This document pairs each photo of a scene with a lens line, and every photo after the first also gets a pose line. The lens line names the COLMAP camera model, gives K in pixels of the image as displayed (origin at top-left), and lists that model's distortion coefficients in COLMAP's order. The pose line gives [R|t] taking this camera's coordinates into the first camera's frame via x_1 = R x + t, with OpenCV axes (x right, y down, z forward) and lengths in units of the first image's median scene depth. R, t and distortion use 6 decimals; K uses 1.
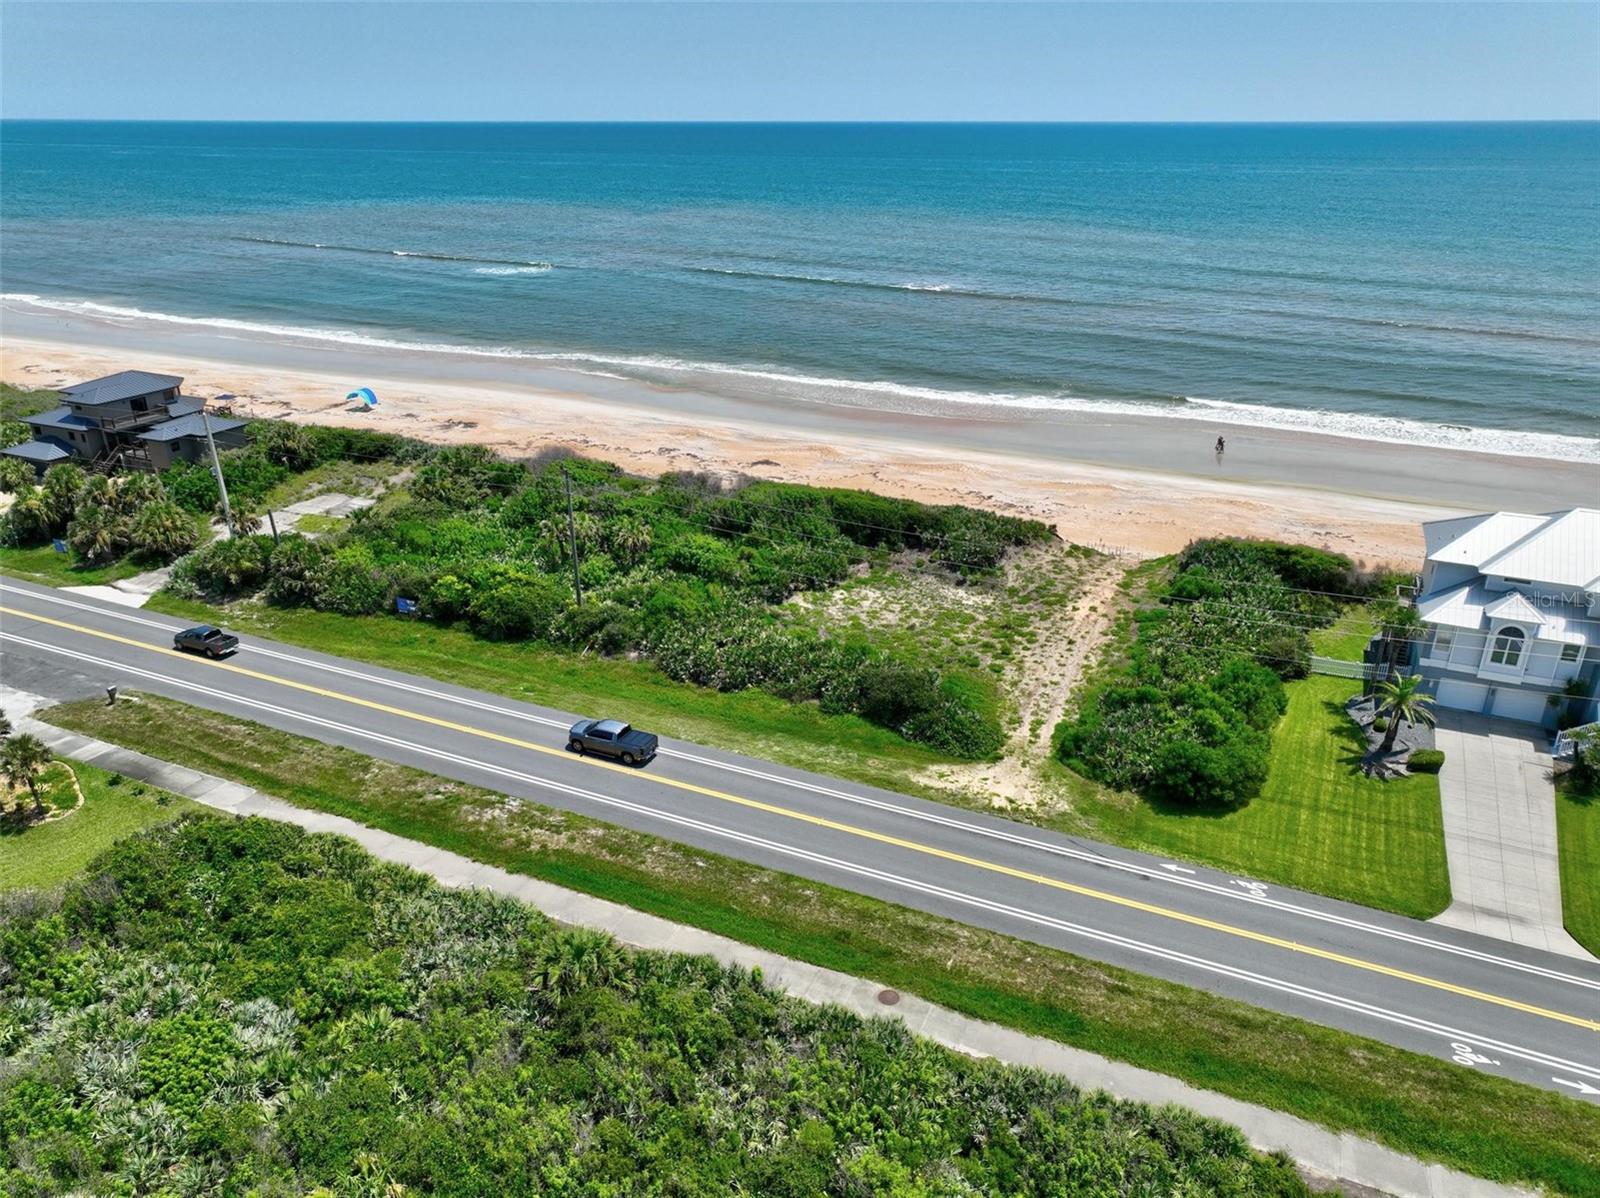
lens RADIAL K [[1124.7, 0, 799.1], [0, 1124.7, 603.2], [0, 0, 1]] dist [-0.000642, 0.016991]
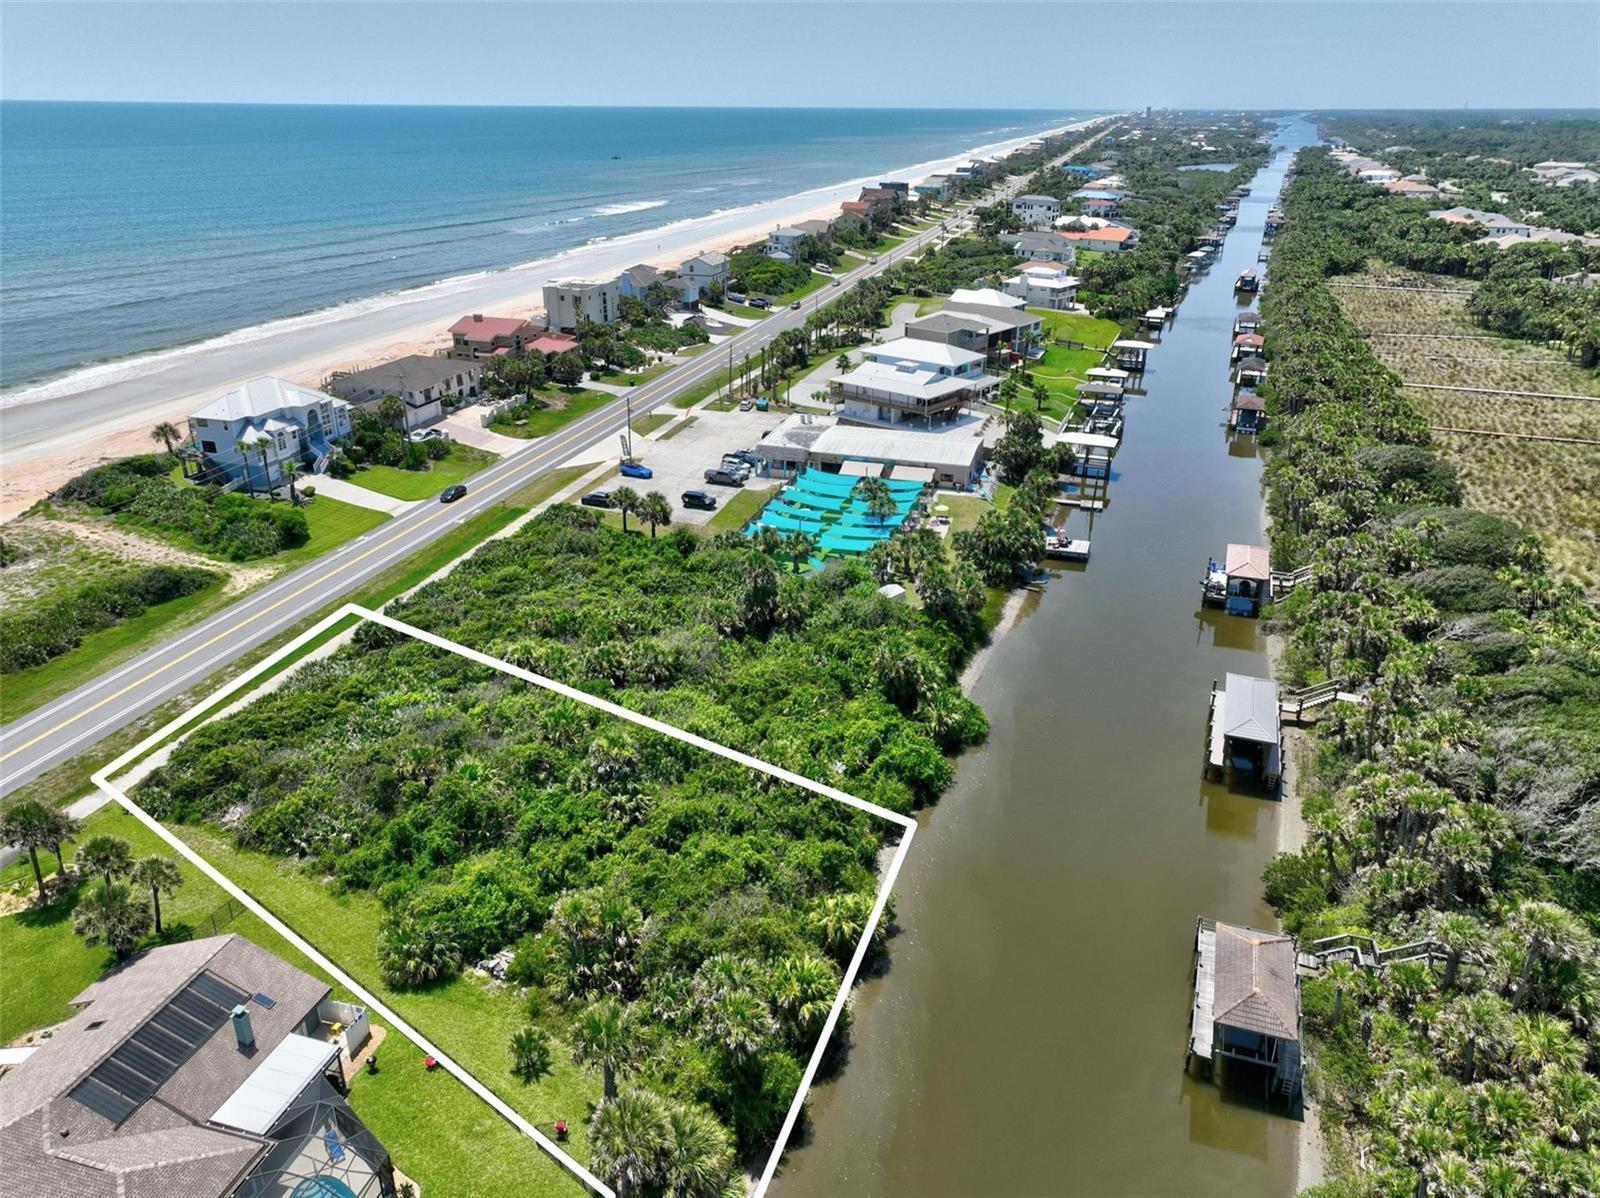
lens RADIAL K [[1124.7, 0, 799.1], [0, 1124.7, 603.2], [0, 0, 1]] dist [-0.000642, 0.016991]
pose [[-0.140974, -0.404133, 0.903772, -1.434226], [0.387698, 0.817442, 0.426004, -0.216833], [-0.910943, 0.410446, 0.041443, 0.077616]]
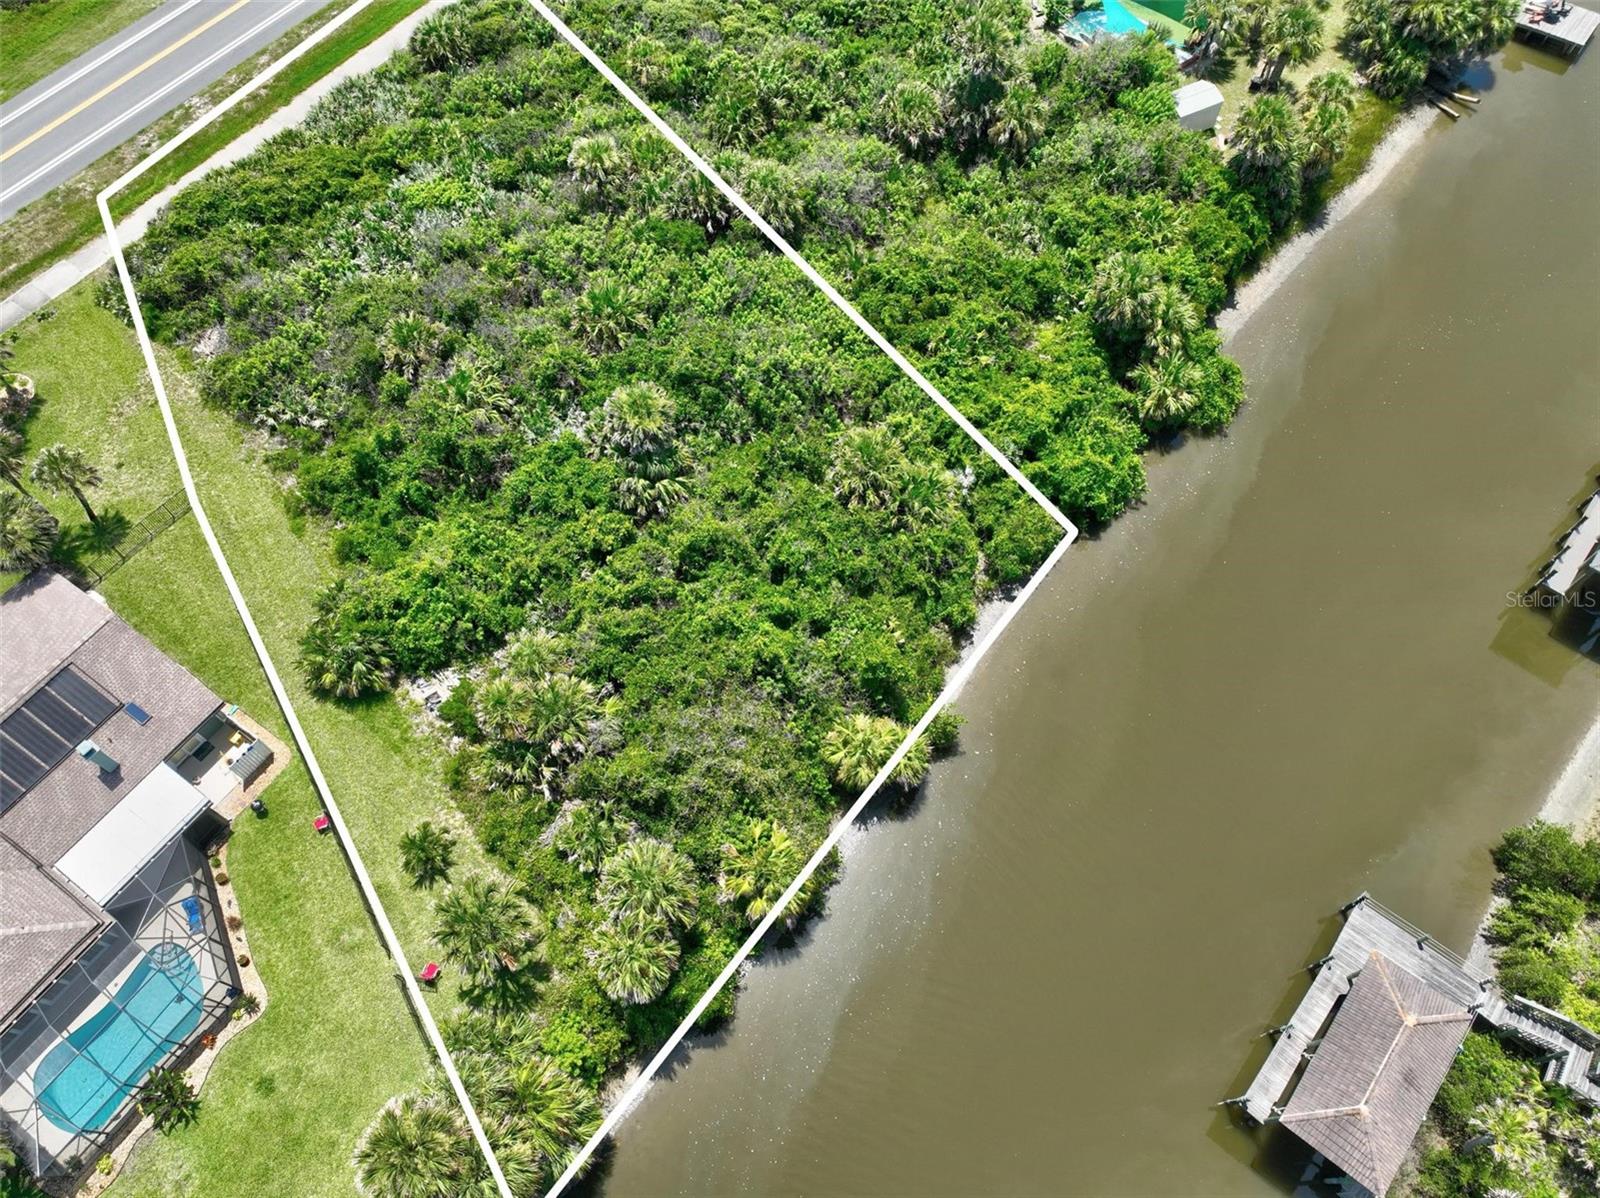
lens RADIAL K [[1124.7, 0, 799.1], [0, 1124.7, 603.2], [0, 0, 1]] dist [-0.000642, 0.016991]
pose [[0.193243, -0.861921, 0.468774, -0.955334], [0.388987, 0.505930, 0.769886, -0.189356], [-0.900748, 0.033571, 0.433043, -0.074653]]
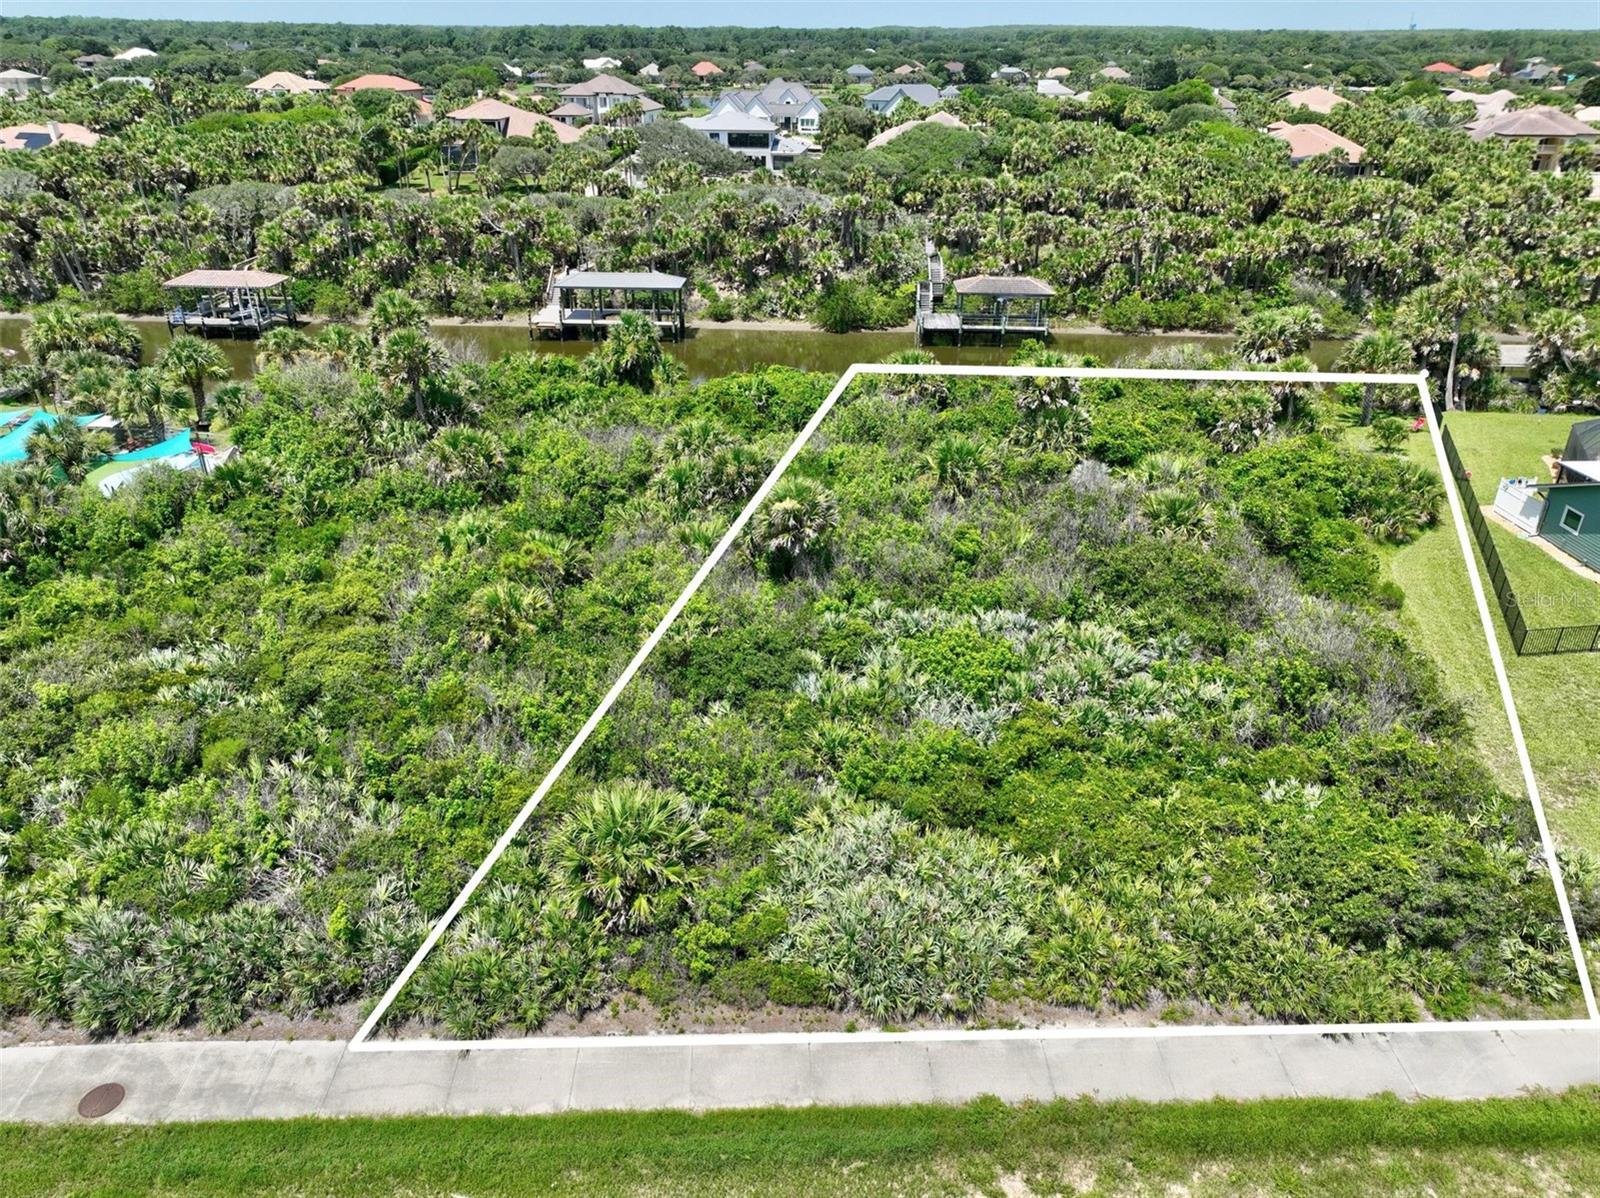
lens RADIAL K [[1128.7, 0, 800.0], [0, 1128.7, 599.0], [0, 0, 1]] dist [0.000091, 0.009235]
pose [[-0.898193, 0.191438, -0.395729, -0.032251], [-0.182298, 0.656943, 0.731569, -0.165615], [0.400021, 0.729231, -0.555163, 0.808453]]
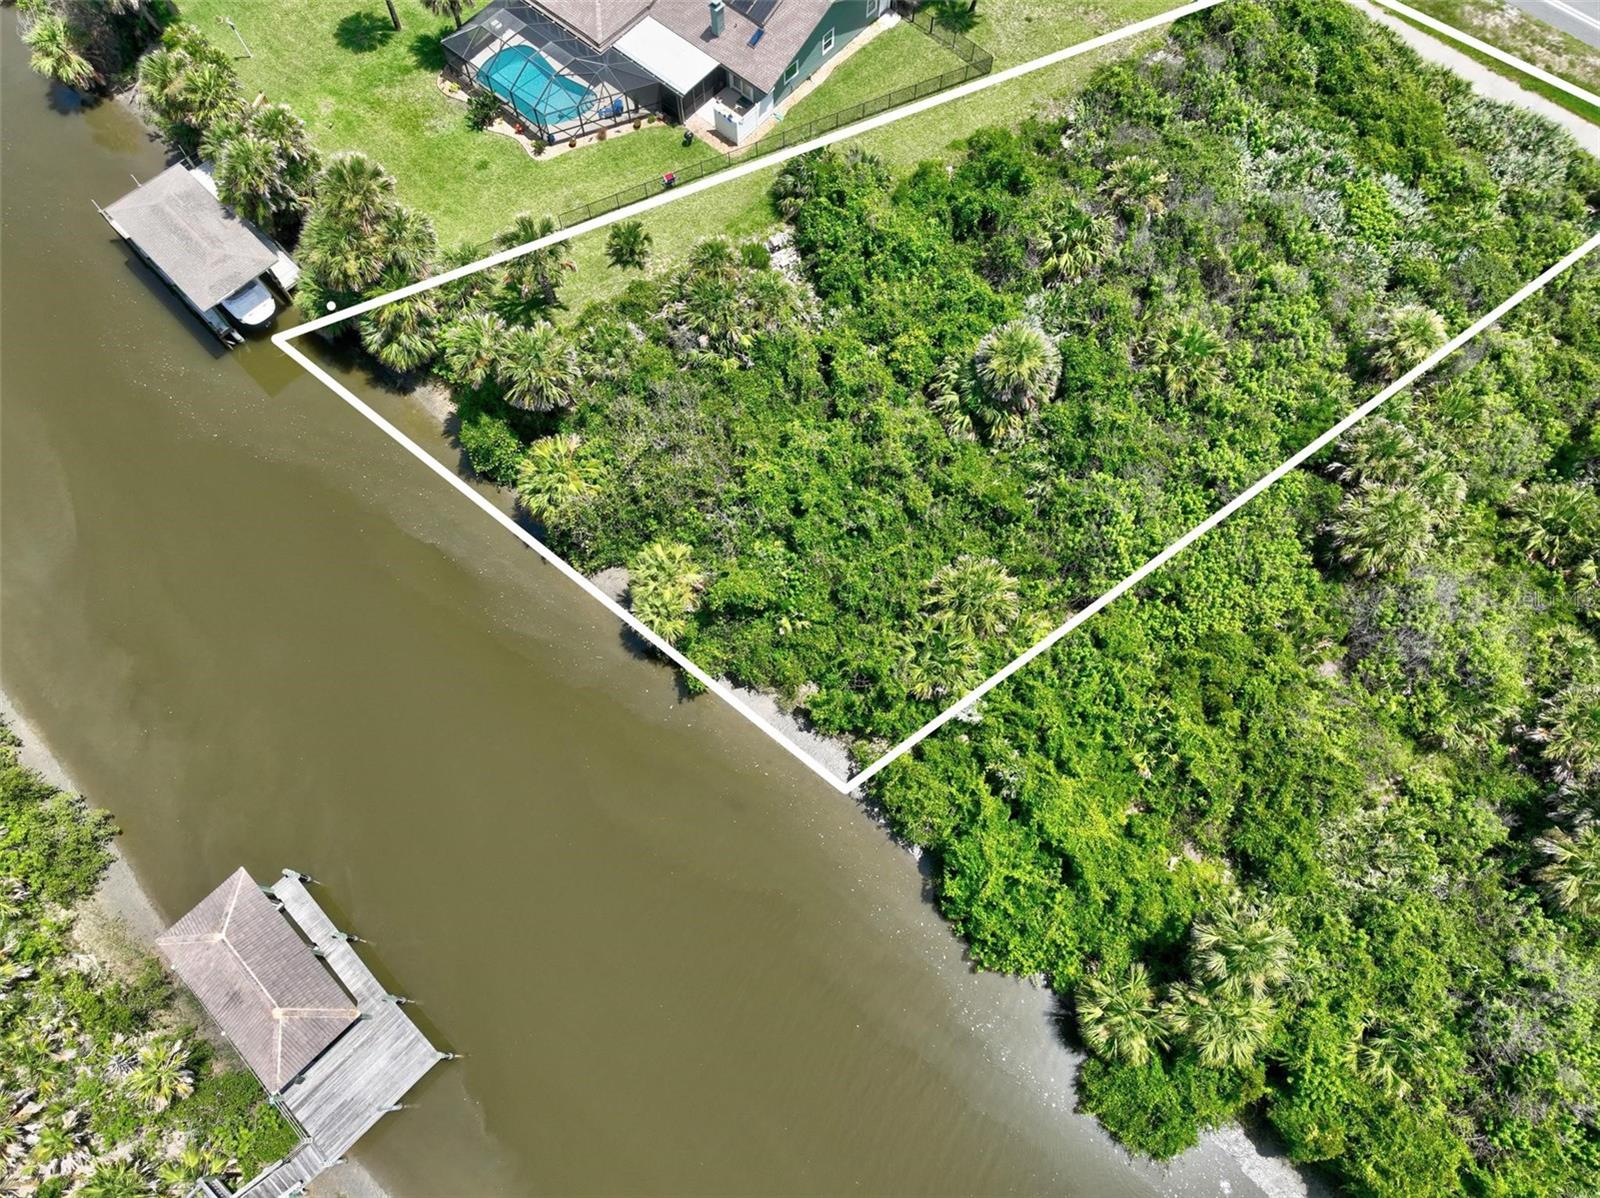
lens RADIAL K [[1124.7, 0, 799.1], [0, 1124.7, 603.2], [0, 0, 1]] dist [-0.000642, 0.016991]
pose [[0.956517, 0.270814, -0.108332, -0.535001], [-0.117925, 0.698757, 0.705572, -0.100527], [0.266776, -0.662116, 0.700309, -0.300342]]
